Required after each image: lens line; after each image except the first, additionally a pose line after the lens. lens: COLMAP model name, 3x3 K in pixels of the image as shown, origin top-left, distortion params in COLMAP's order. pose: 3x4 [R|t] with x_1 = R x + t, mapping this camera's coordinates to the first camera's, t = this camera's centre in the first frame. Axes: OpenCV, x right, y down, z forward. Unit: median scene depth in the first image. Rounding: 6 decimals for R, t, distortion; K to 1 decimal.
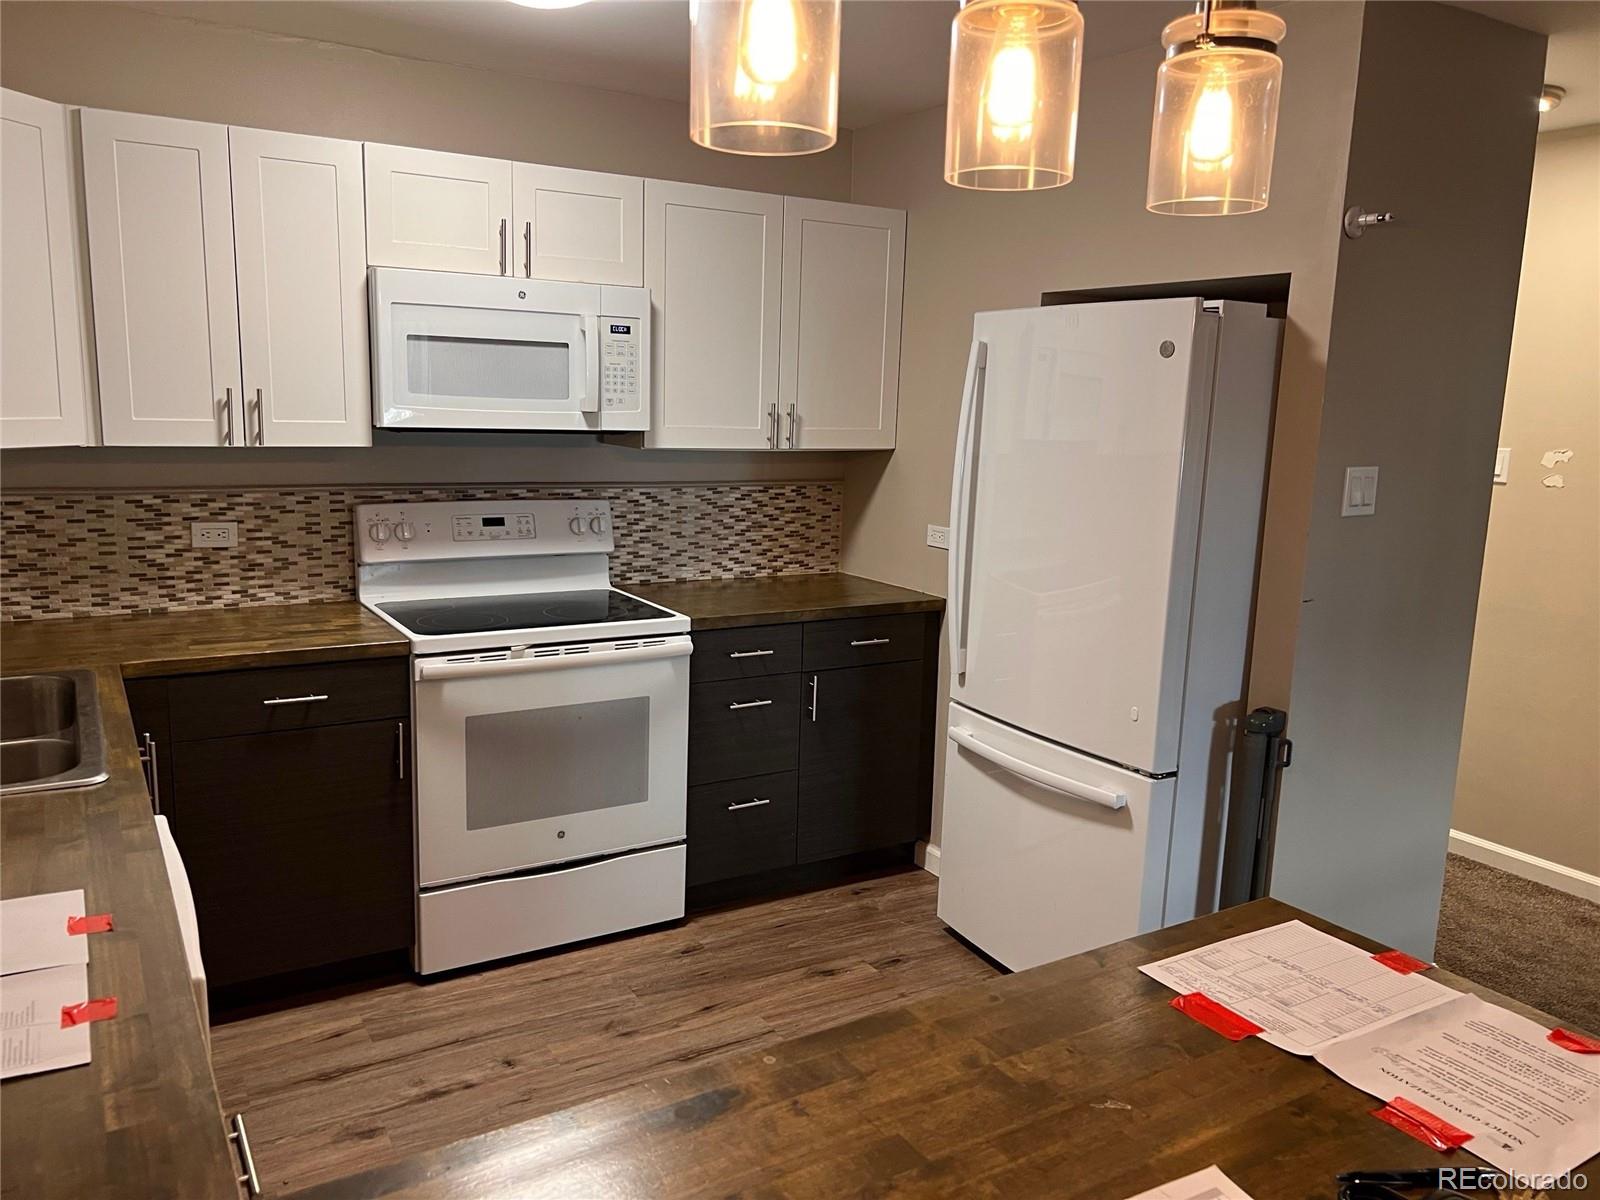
lens RADIAL K [[1174.7, 0, 805.2], [0, 1174.7, 609.6], [0, 0, 1]] dist [0.017369, -0.024582]
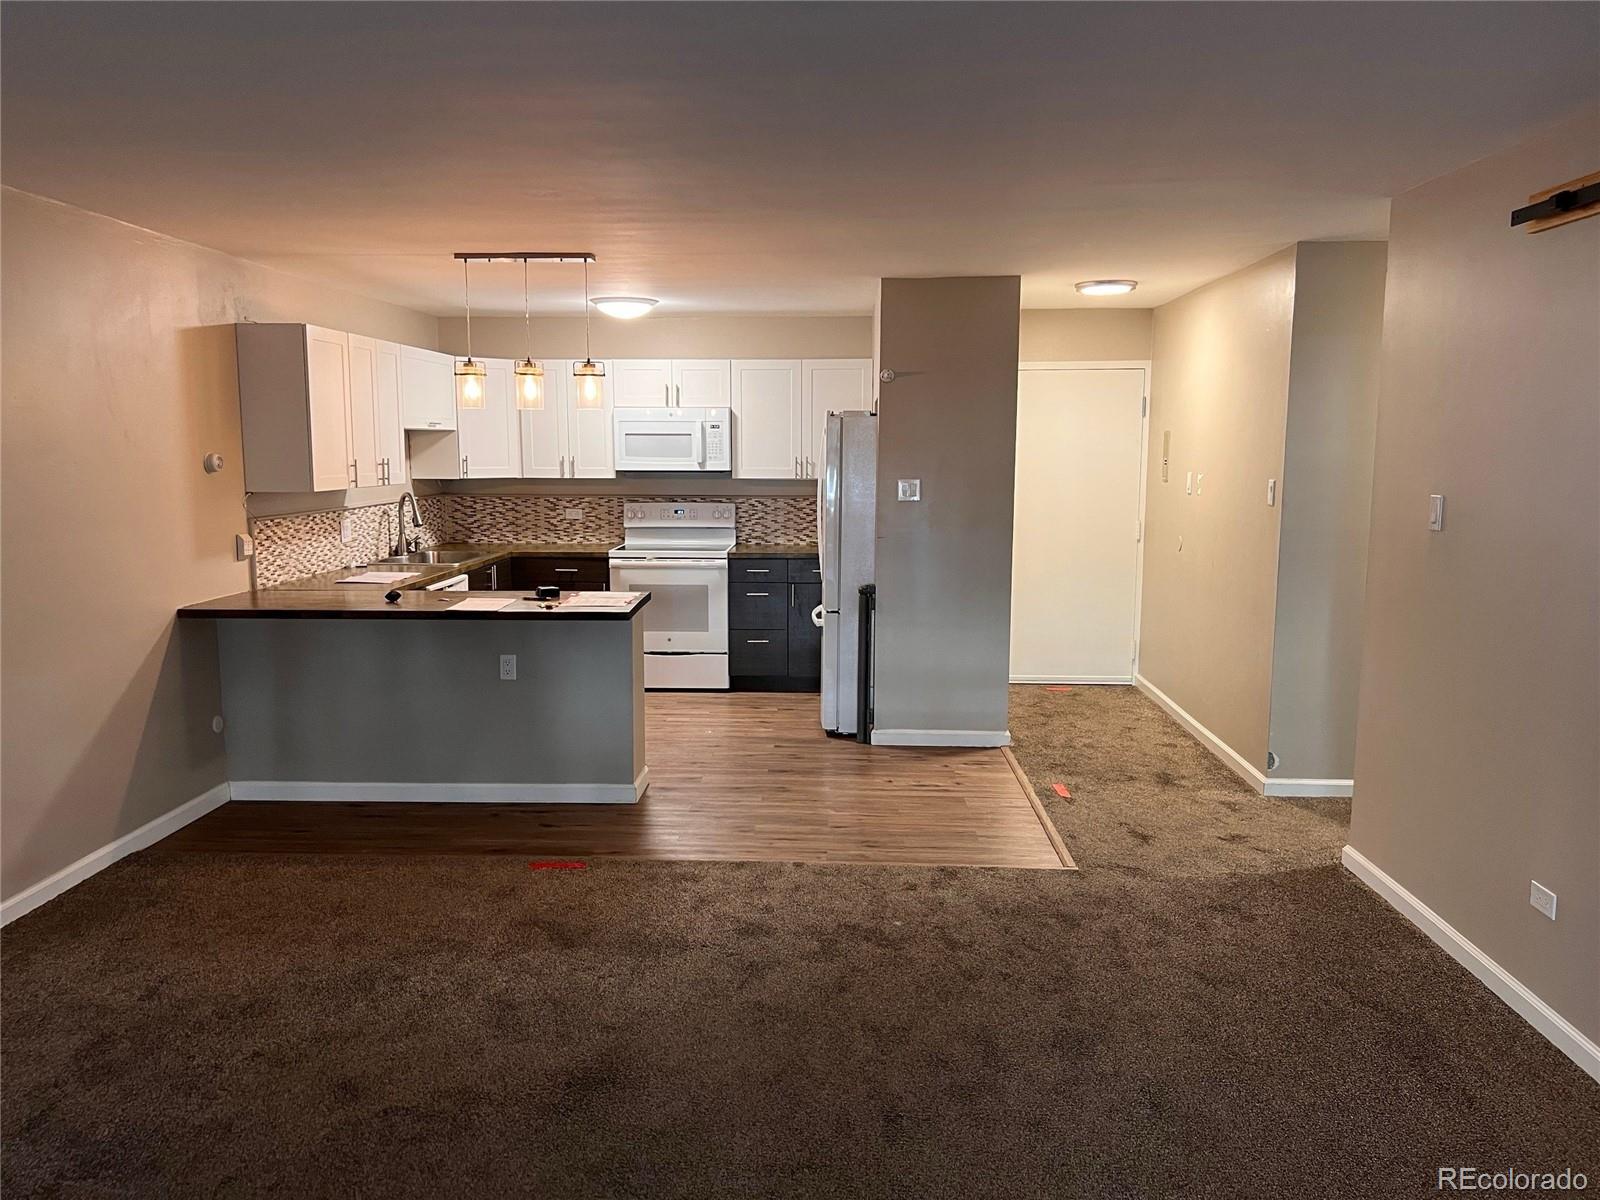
lens RADIAL K [[1181.4, 0, 803.1], [0, 1181.4, 624.3], [0, 0, 1]] dist [0.075135, -0.005195]
pose [[0.833209, 0.052969, -0.550416, 1.302112], [-0.072658, 0.997258, -0.014017, 0.169999], [0.548164, 0.051671, 0.834773, -0.832731]]
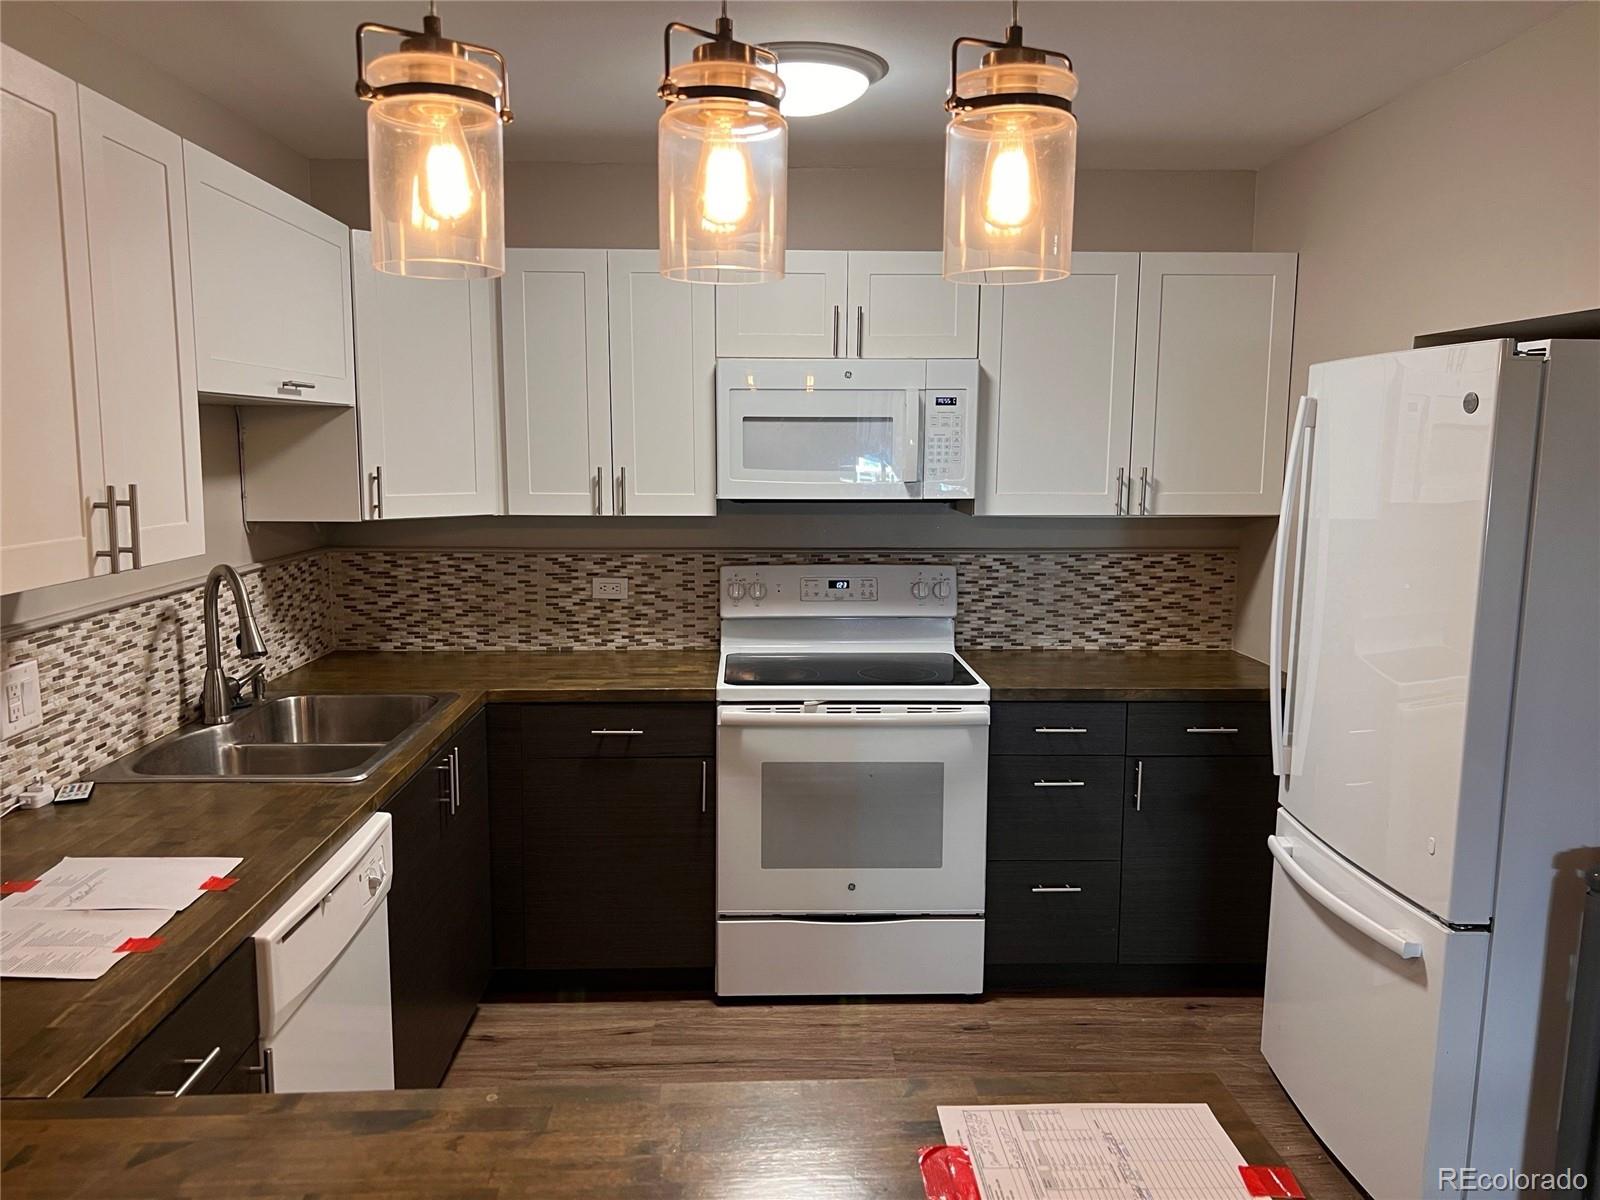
lens RADIAL K [[1185.3, 0, 794.7], [0, 1185.3, 608.1], [0, 0, 1]] dist [0.081655, -0.156902]
pose [[0.870726, 0.041417, -0.490021, 0.246711], [-0.064708, 0.997433, -0.030676, -0.018278], [0.487493, 0.058419, 0.871171, 0.043685]]
